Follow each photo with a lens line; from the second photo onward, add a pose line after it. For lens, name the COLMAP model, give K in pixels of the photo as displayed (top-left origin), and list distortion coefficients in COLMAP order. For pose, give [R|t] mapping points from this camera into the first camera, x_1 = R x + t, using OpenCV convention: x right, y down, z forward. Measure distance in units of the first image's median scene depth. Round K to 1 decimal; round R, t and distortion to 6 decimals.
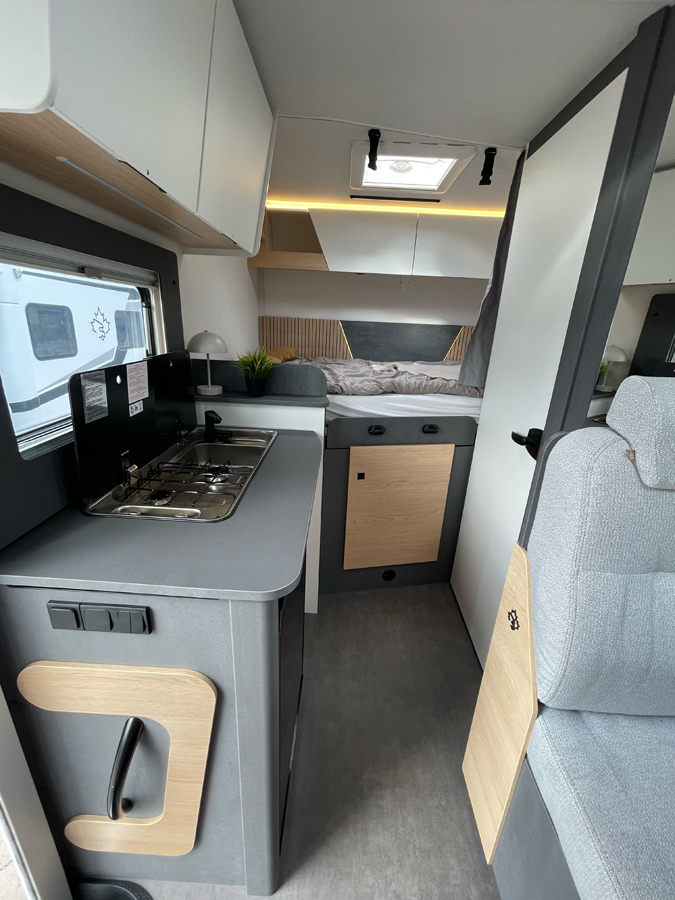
lens RADIAL K [[362.5, 0, 333.9], [0, 362.5, 443.4], [0, 0, 1]] dist [-0.001120, 0.000910]
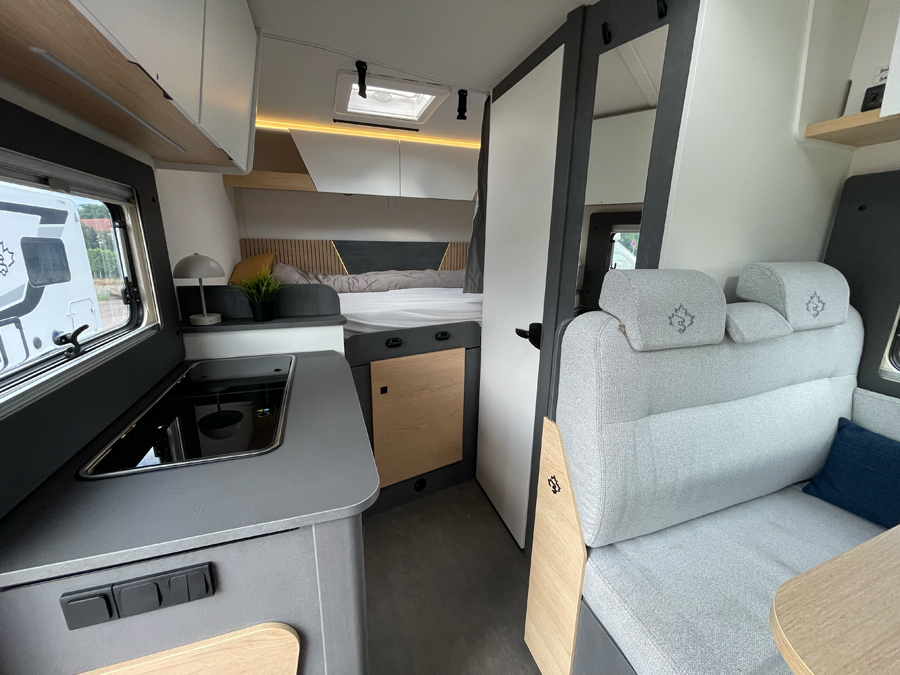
lens RADIAL K [[362.5, 0, 442.9], [0, 362.5, 339.0], [0, 0, 1]] dist [-0.001120, 0.000910]
pose [[0.939890, -0.114349, 0.321764, -0.096715], [0.134887, 0.989962, -0.042199, 0.017125], [-0.313708, 0.083064, 0.945879, -0.013782]]
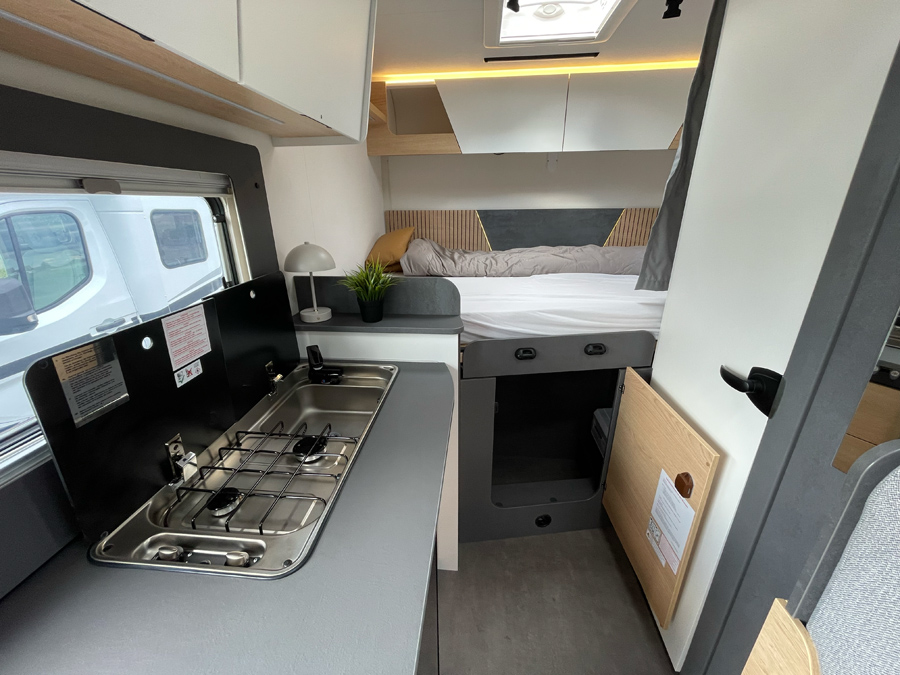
lens RADIAL K [[362.5, 0, 442.8], [0, 362.5, 339.9], [0, 0, 1]] dist [-0.001120, 0.000910]
pose [[0.995557, -0.026111, -0.090472, 0.012596], [0.029064, 0.999082, 0.031473, -0.118921], [0.089567, -0.033963, 0.995402, 0.236924]]
